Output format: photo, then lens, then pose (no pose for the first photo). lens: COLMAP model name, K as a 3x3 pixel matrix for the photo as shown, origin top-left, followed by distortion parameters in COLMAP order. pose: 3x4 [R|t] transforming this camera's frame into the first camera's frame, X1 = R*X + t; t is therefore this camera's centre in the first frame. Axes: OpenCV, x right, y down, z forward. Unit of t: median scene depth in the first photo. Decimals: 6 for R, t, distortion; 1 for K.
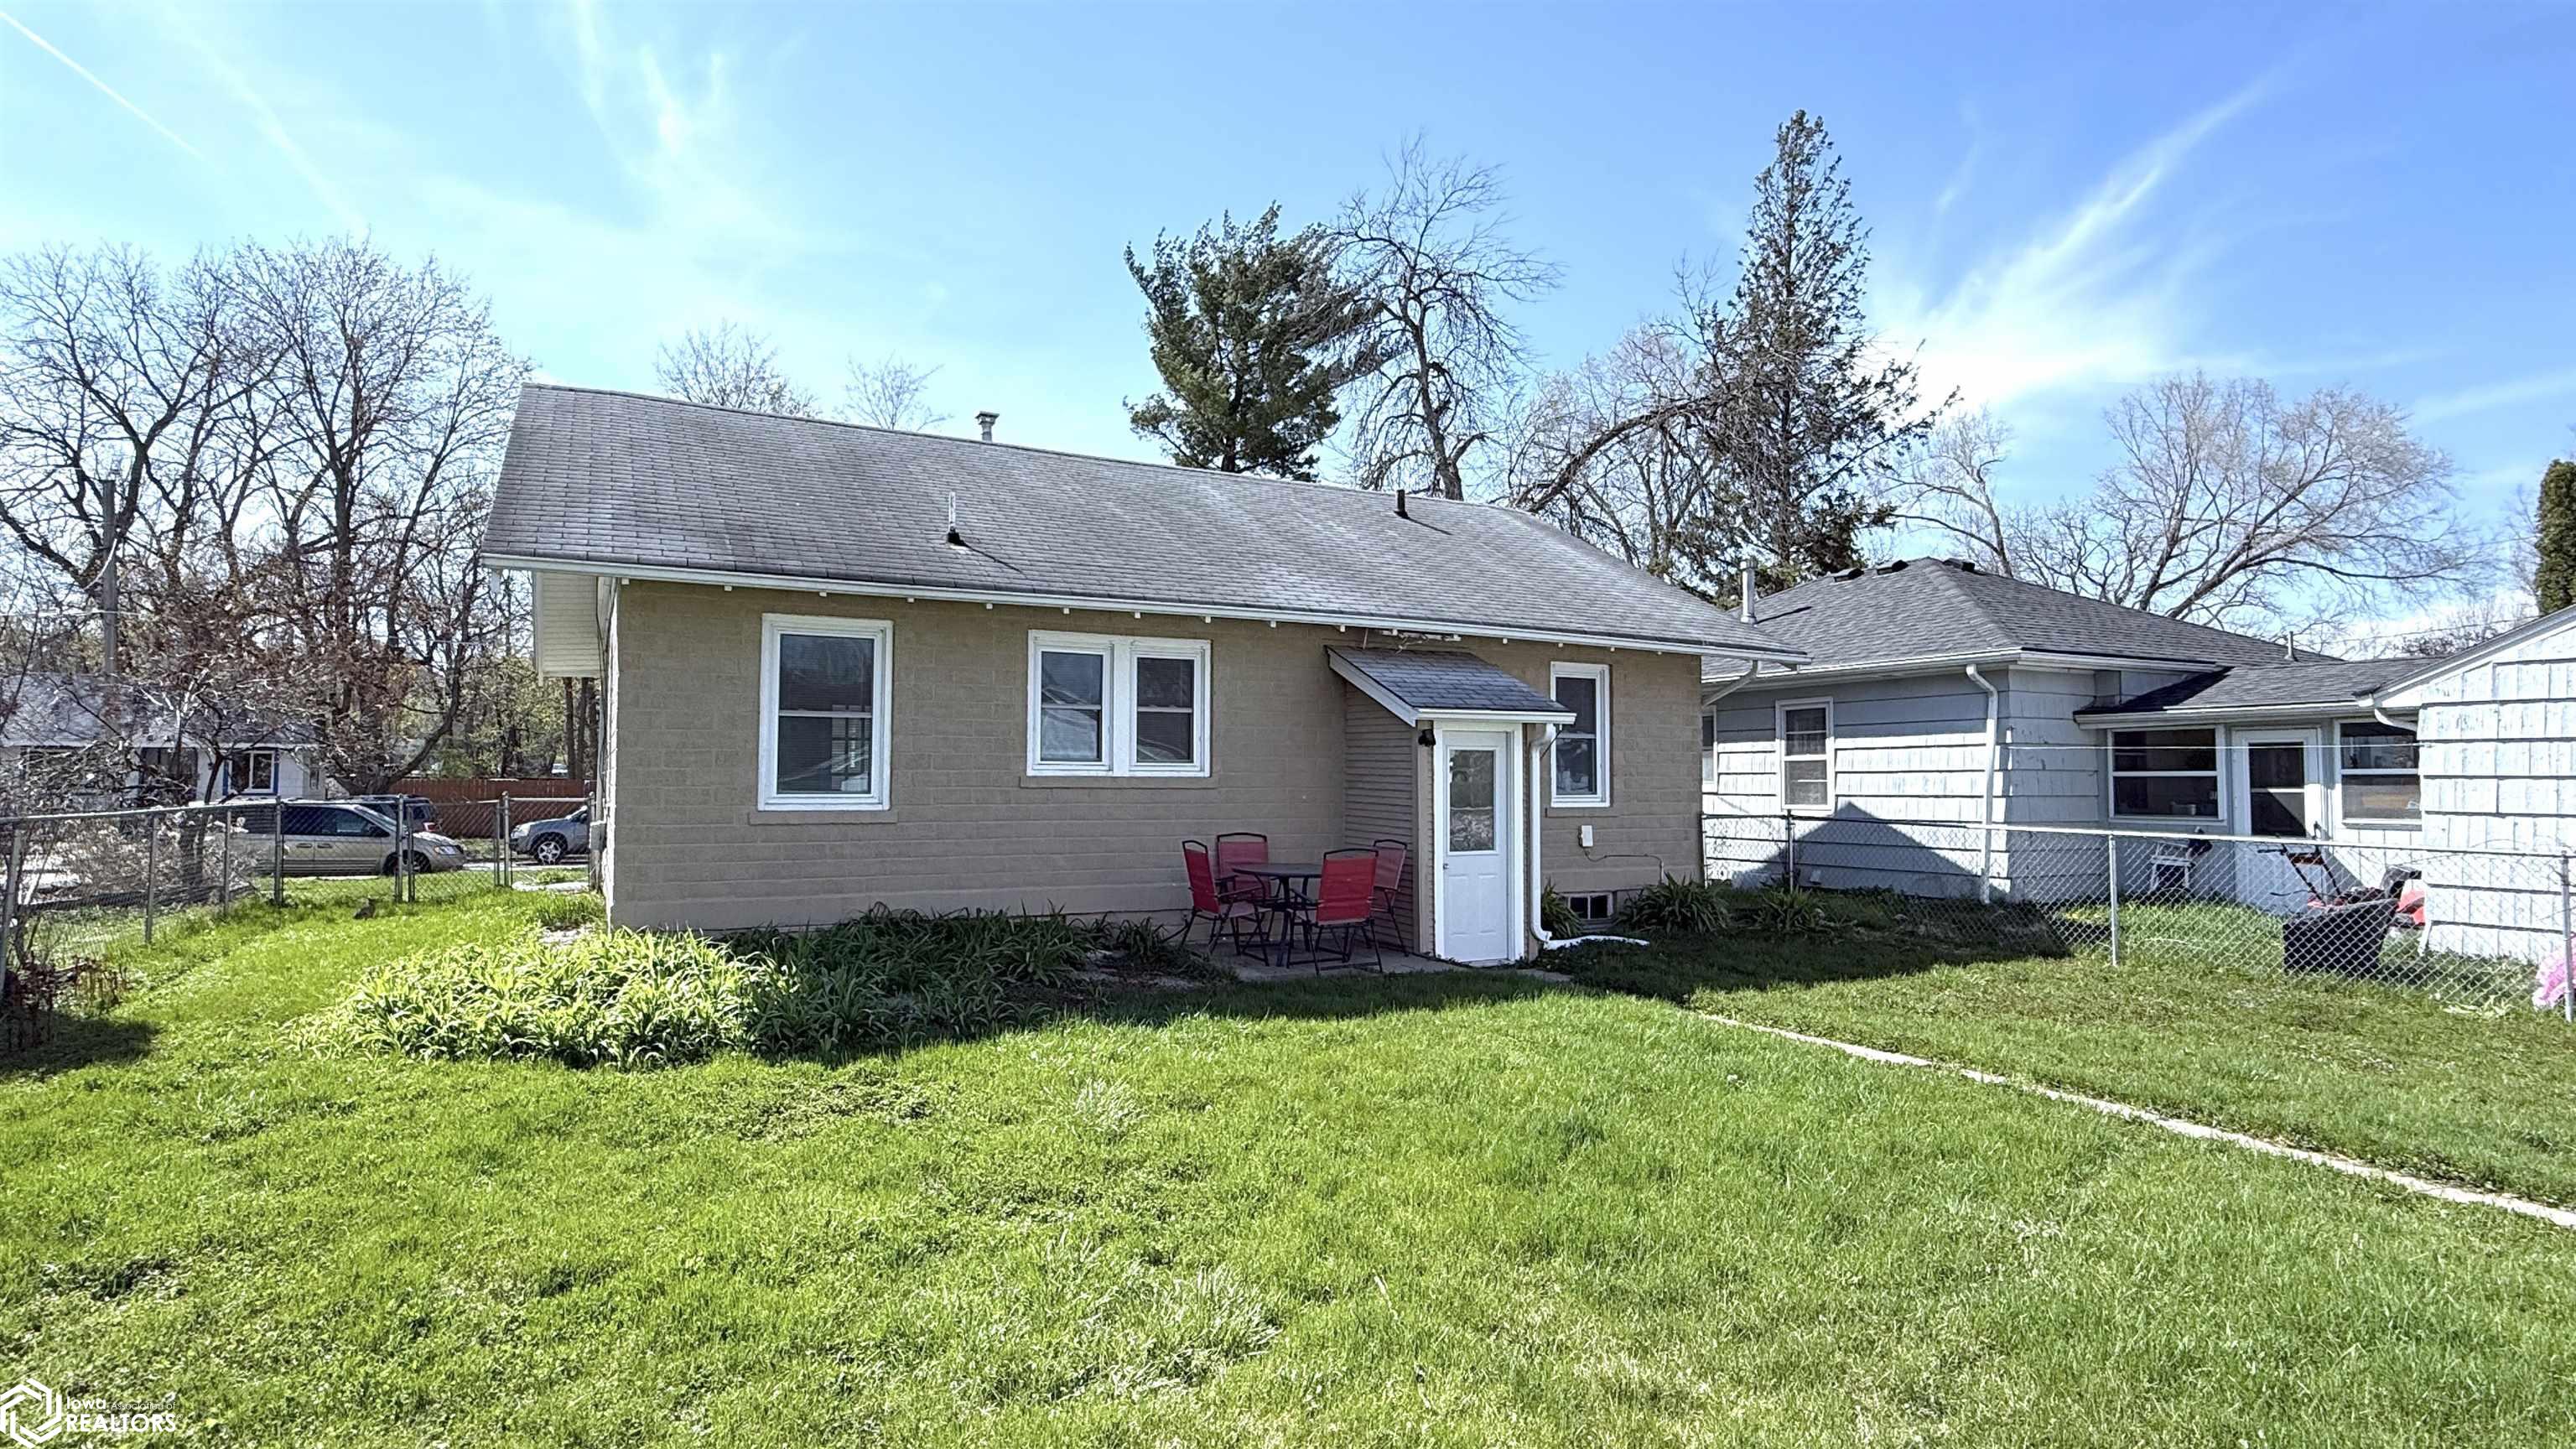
lens RADIAL K [[1303.1, 0, 1288.2], [0, 1303.1, 691.6], [0, 0, 1]] dist [0.023720, 0.000523]
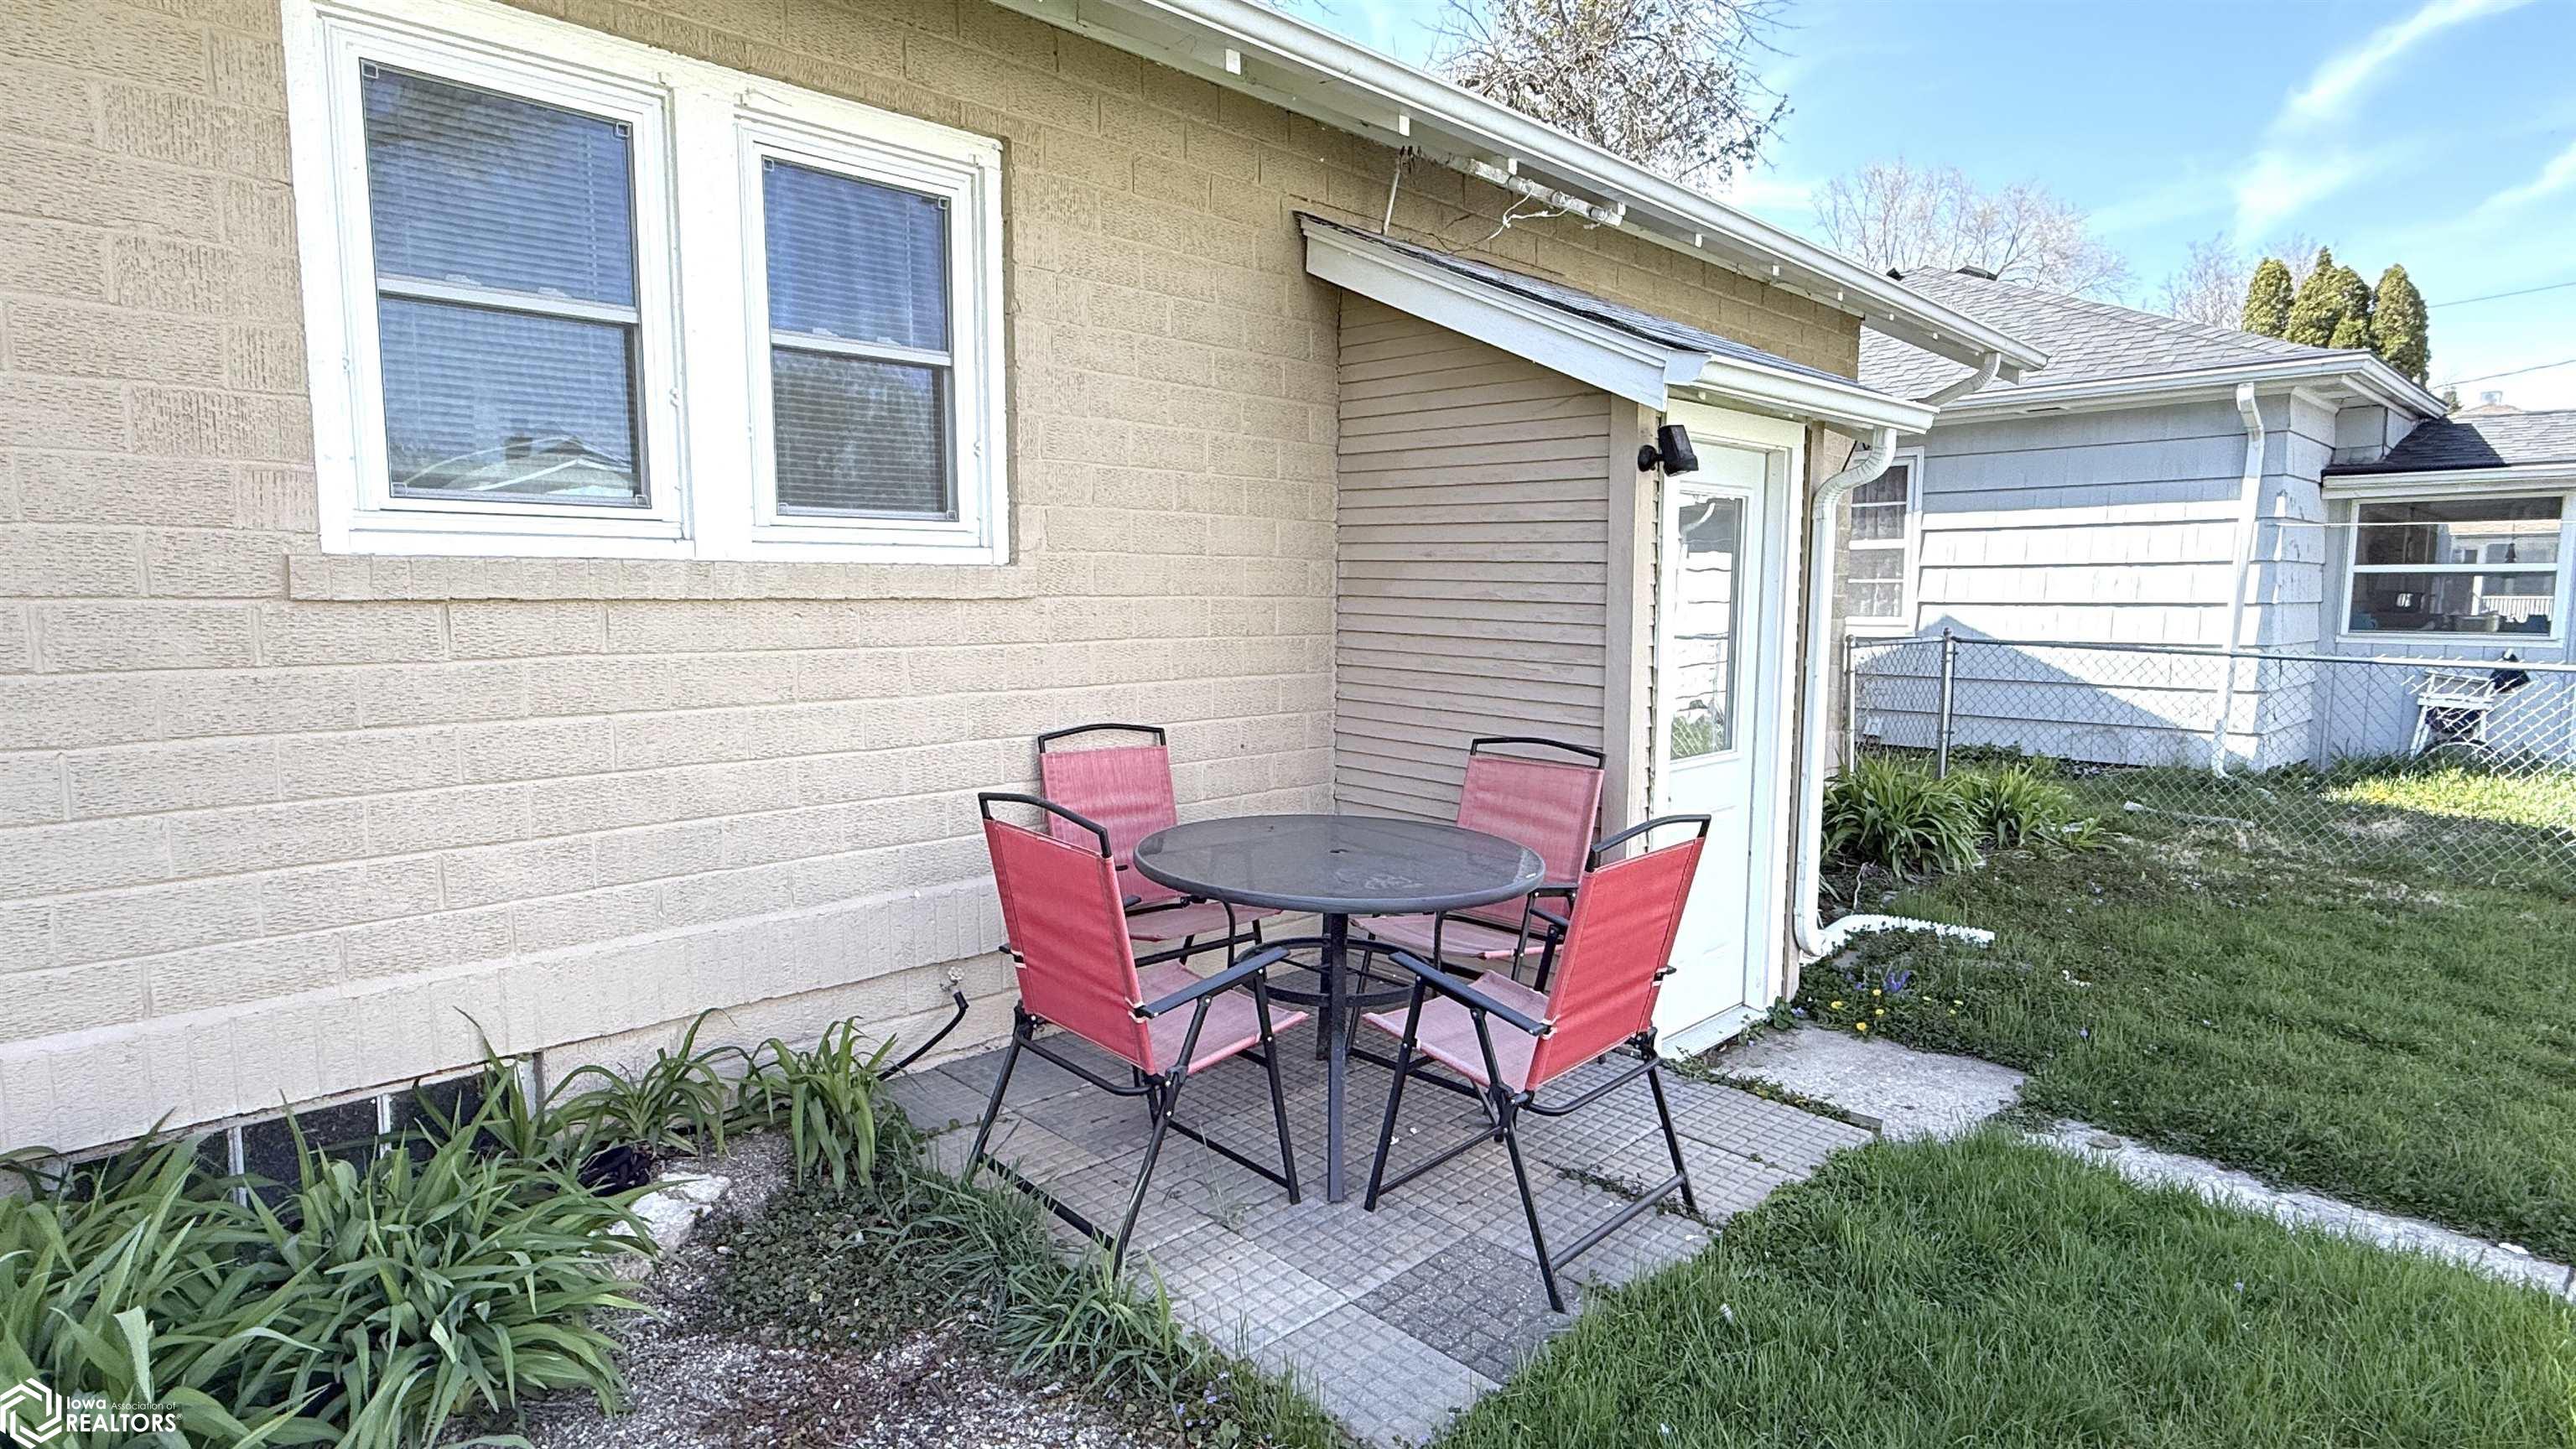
lens RADIAL K [[1303.1, 0, 1288.2], [0, 1303.1, 691.6], [0, 0, 1]] dist [0.023720, 0.000523]
pose [[0.955138, -0.023489, 0.295229, -0.075484], [-0.021353, 0.988794, 0.147752, 0.038247], [-0.295391, -0.147428, 0.943933, 0.541051]]
